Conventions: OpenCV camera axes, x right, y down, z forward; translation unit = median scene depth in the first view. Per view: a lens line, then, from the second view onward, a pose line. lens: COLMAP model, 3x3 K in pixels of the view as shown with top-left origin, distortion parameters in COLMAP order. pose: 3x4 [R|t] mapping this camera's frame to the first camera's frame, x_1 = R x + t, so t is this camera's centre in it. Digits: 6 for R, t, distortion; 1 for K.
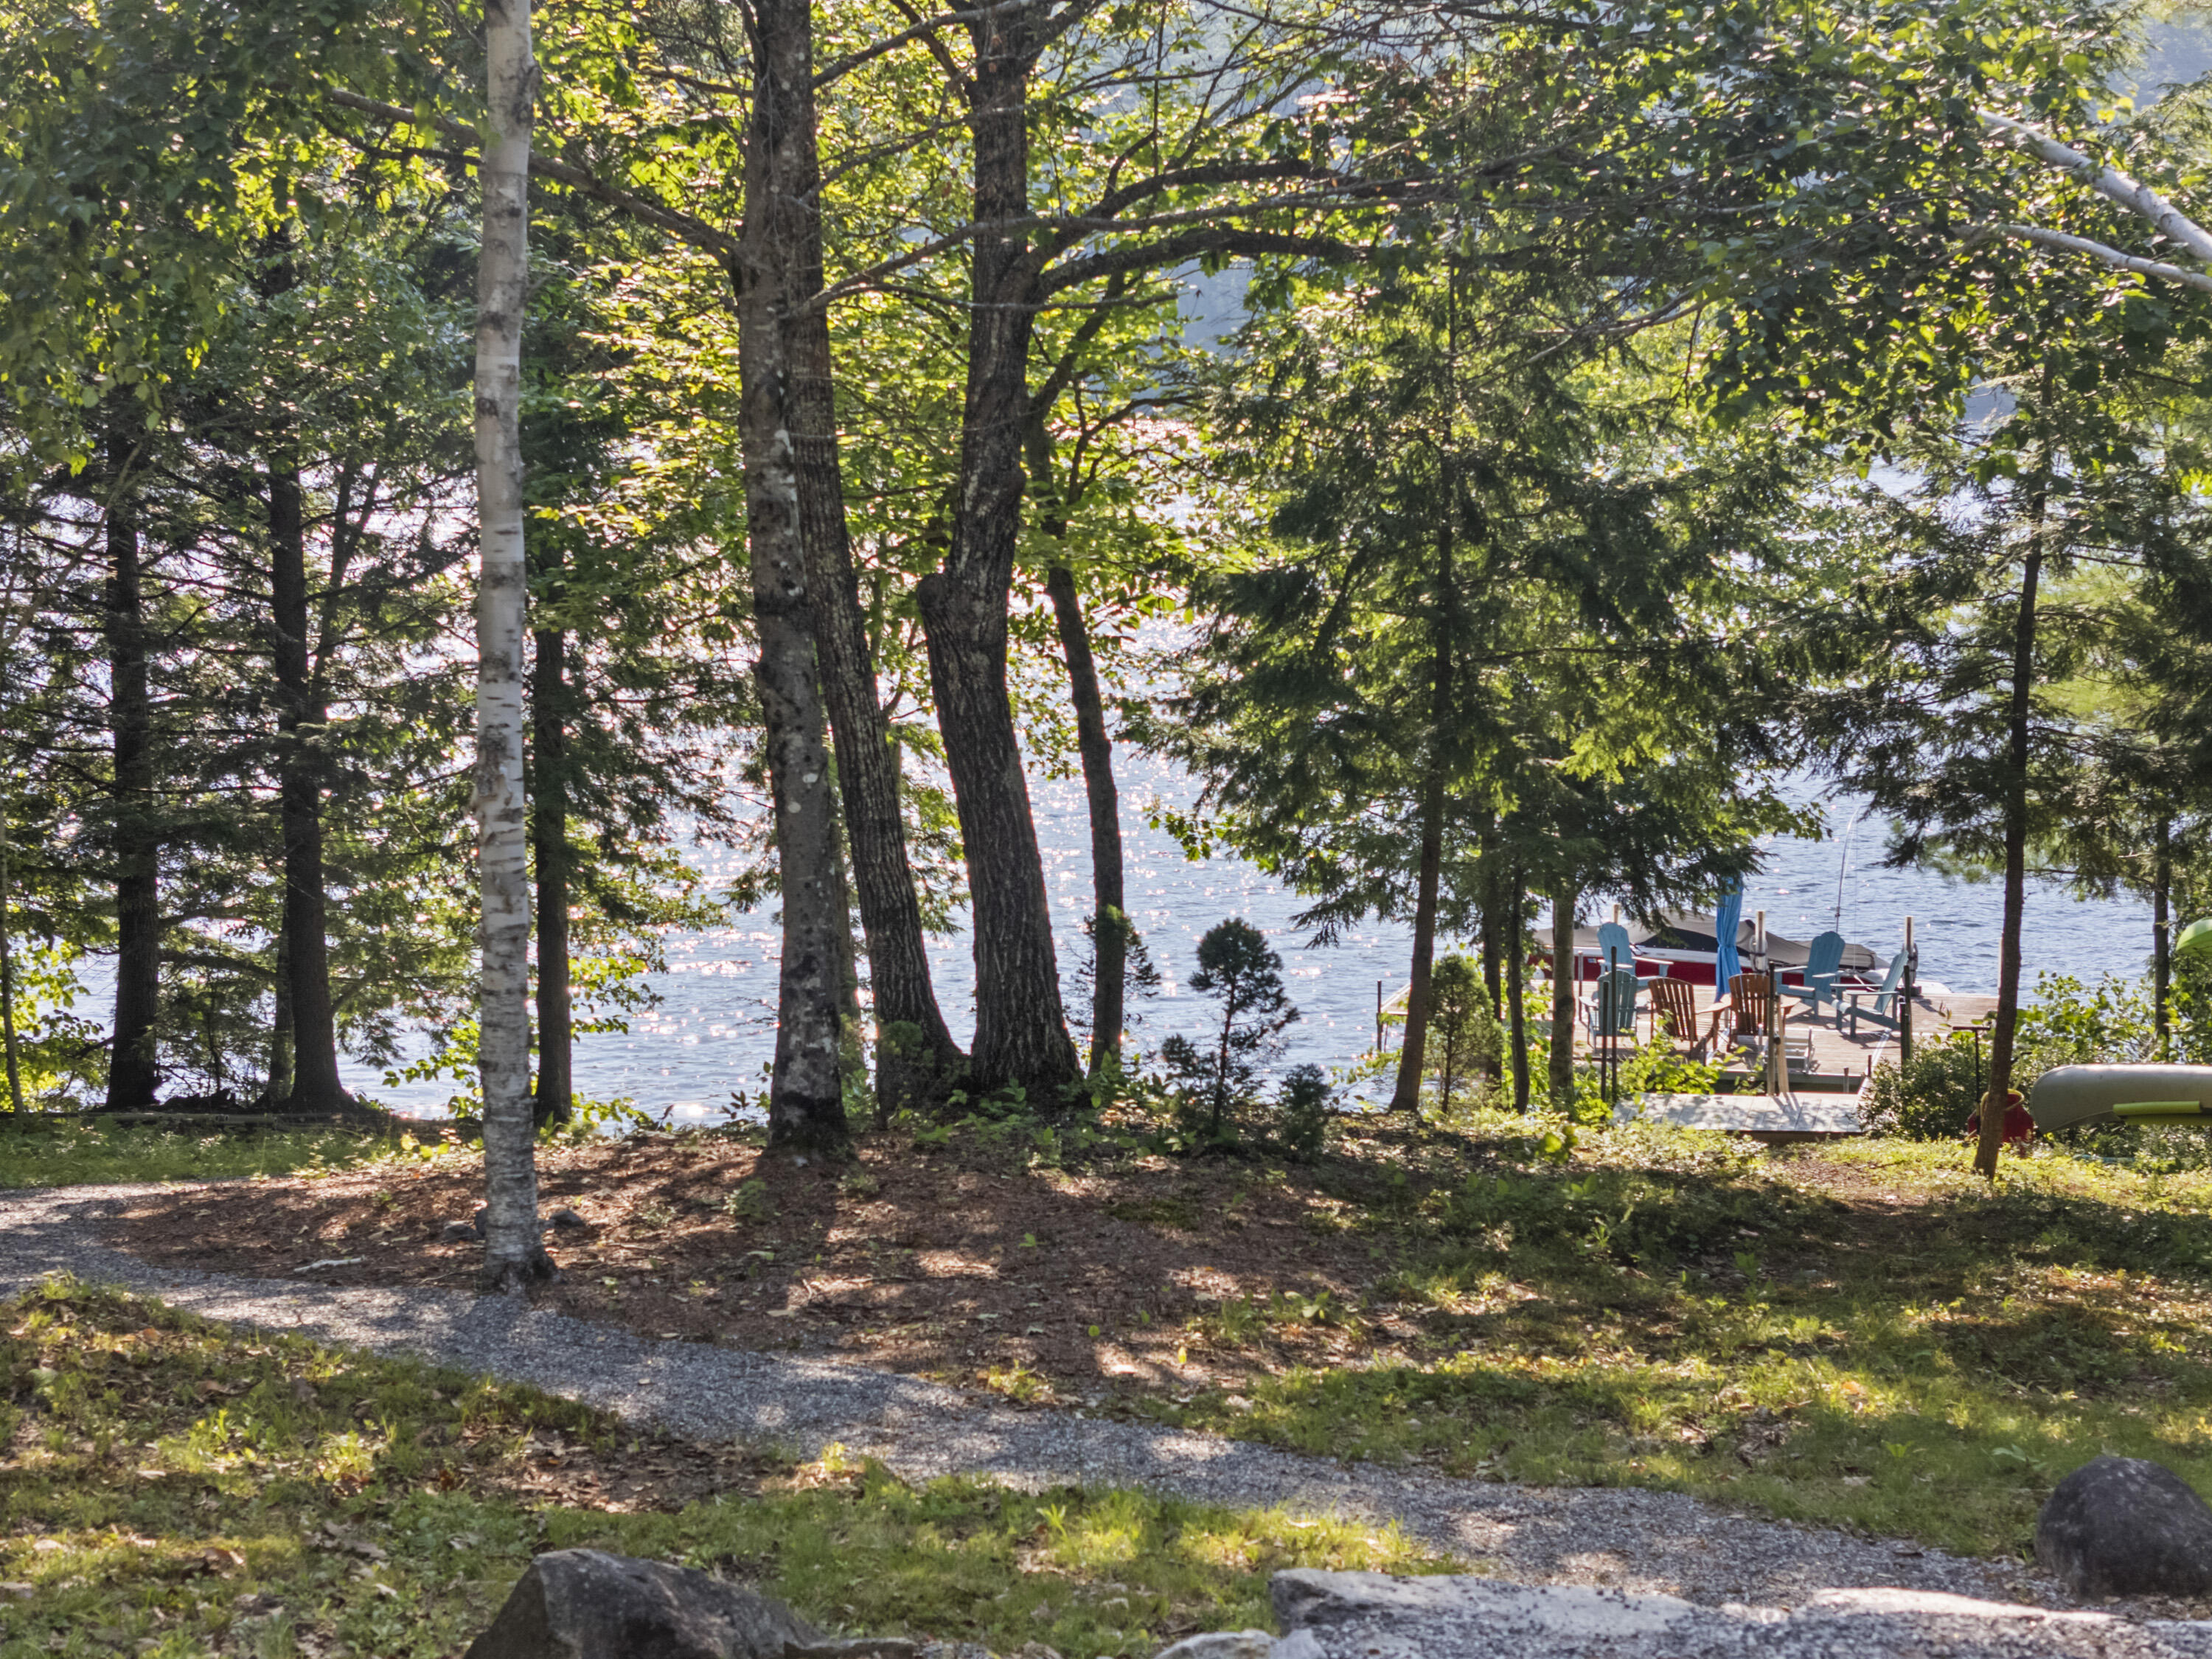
lens RADIAL K [[3266.9, 0, 1106.0], [0, 3266.9, 829.5], [0, 0, 1]] dist [0.013645, 0.002520]
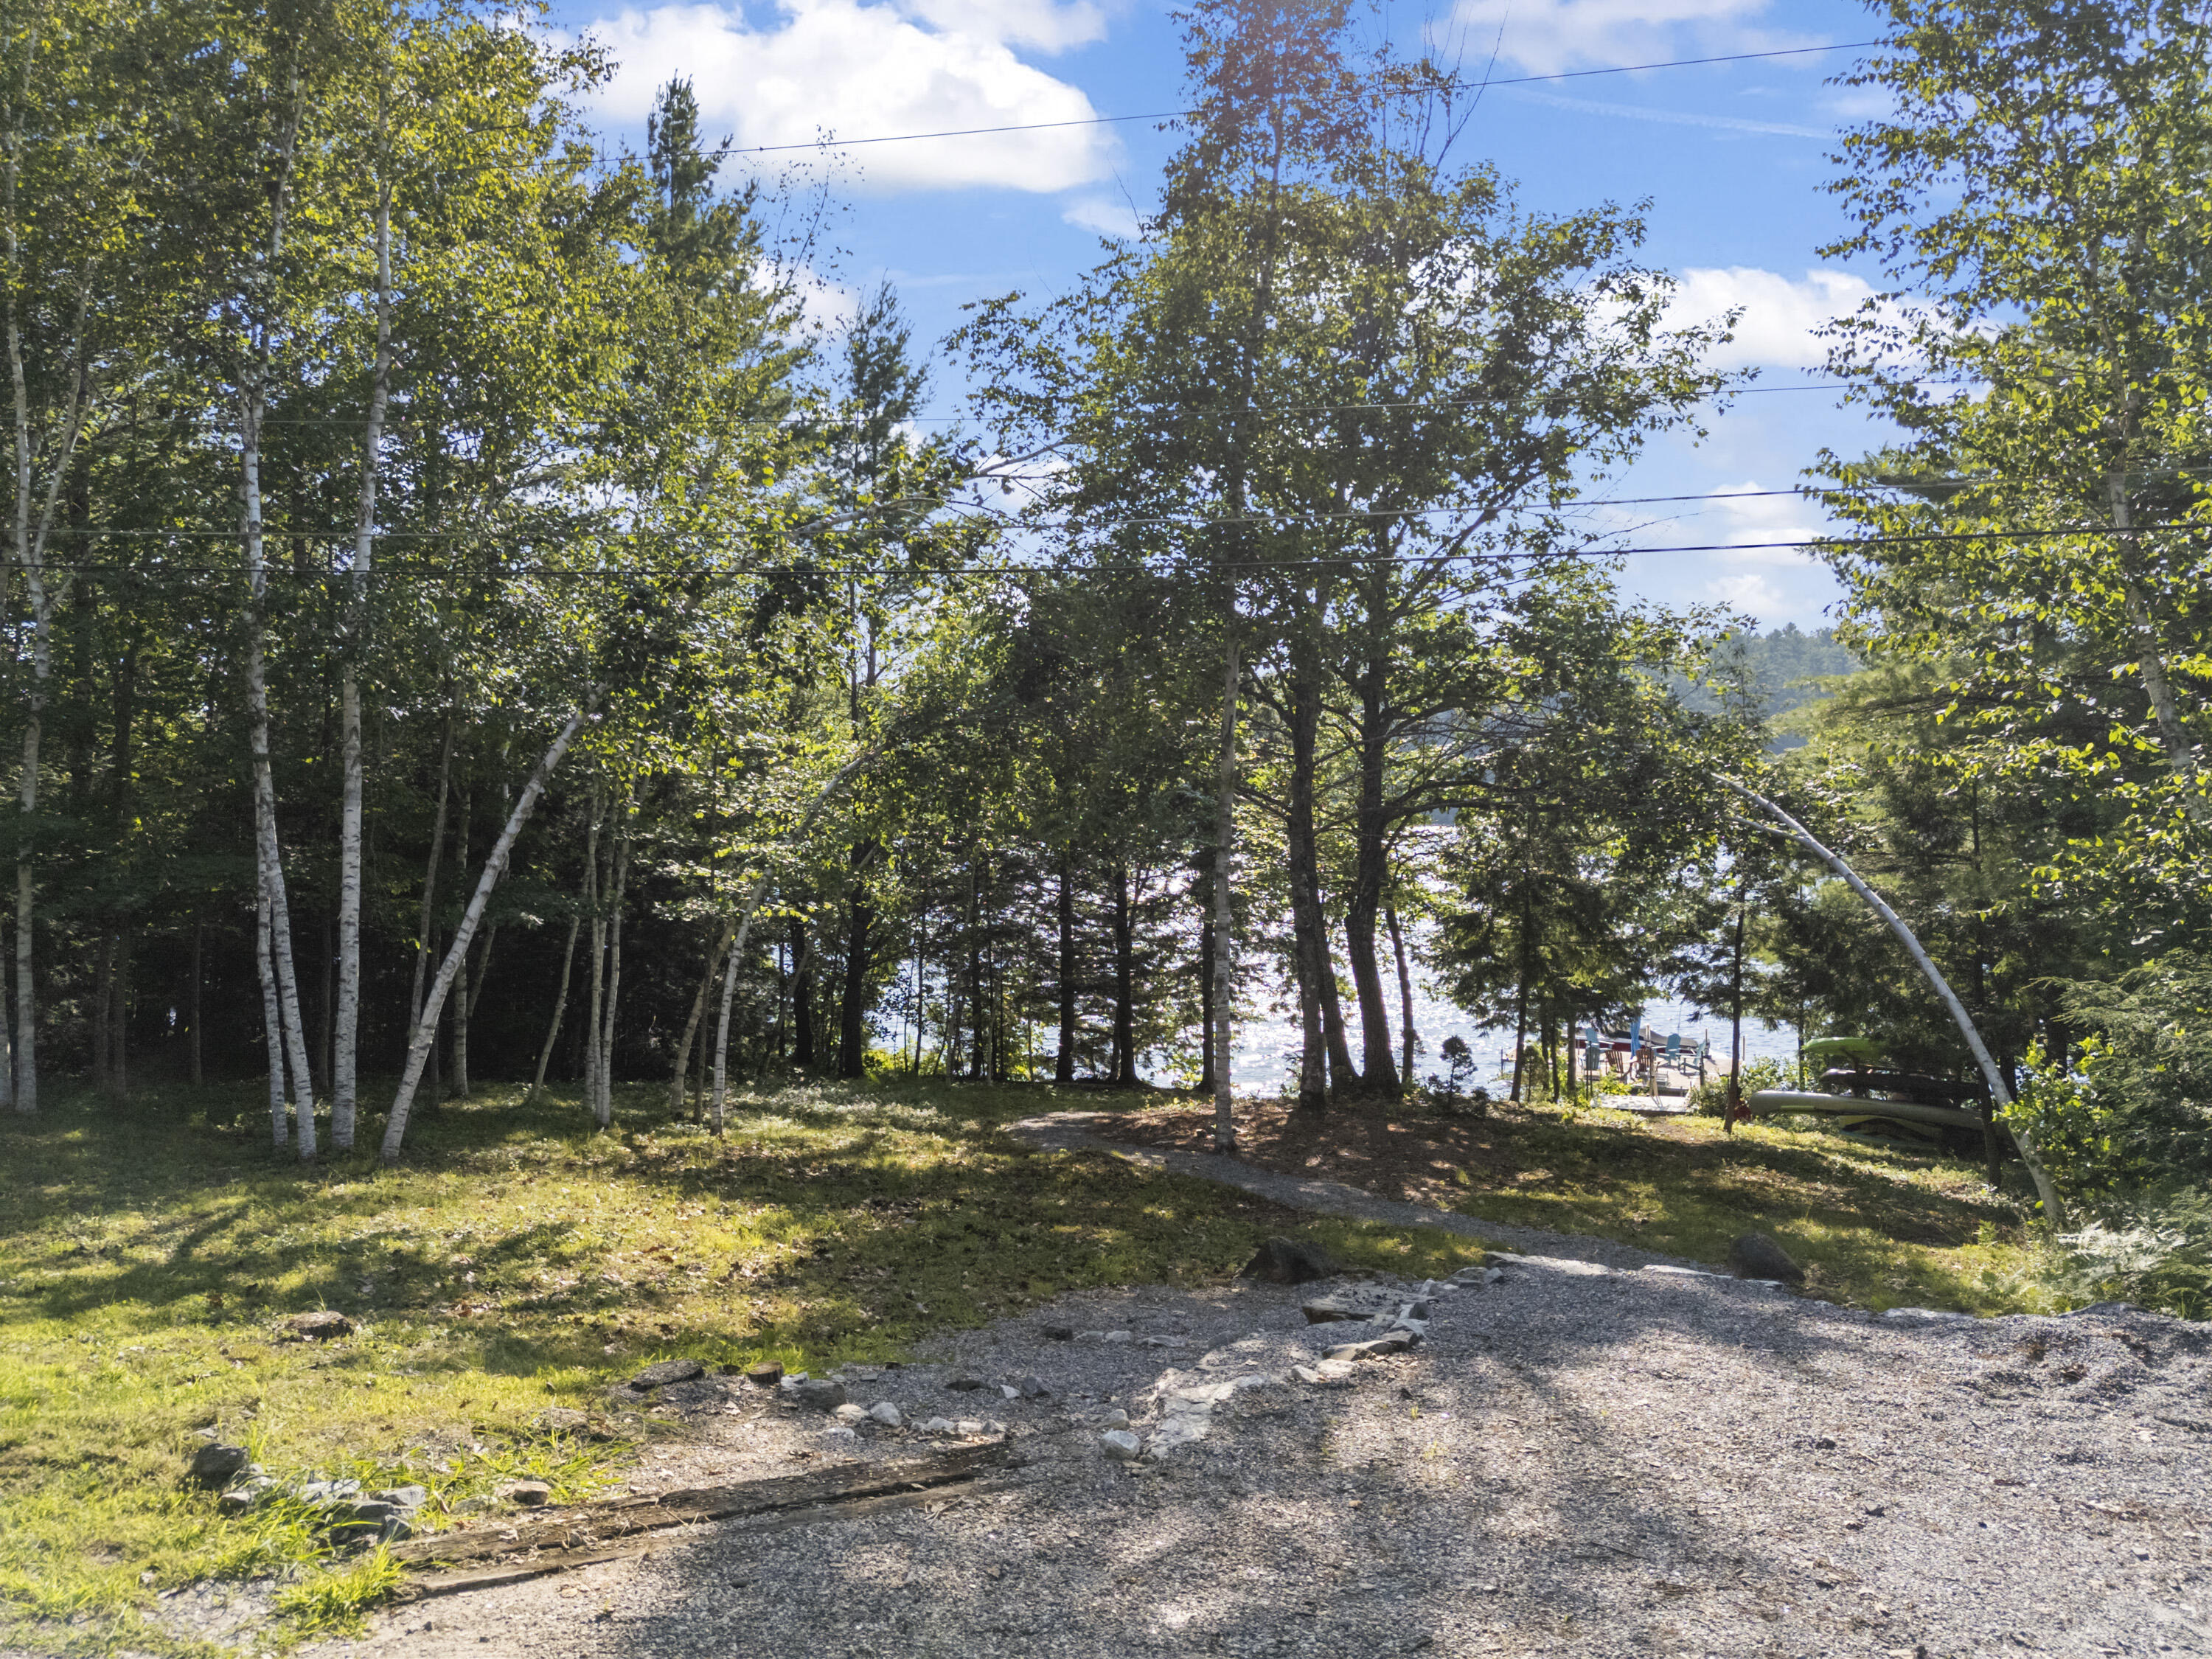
lens RADIAL K [[1621.4, 0, 1099.3], [0, 1621.4, 791.5], [0, 0, 1]] dist [0.074808, -0.076832]
pose [[0.989082, 0.006021, -0.147243, -0.055819], [-0.015469, 0.997887, -0.063108, -0.083523], [0.146552, 0.064696, 0.987085, -0.457431]]
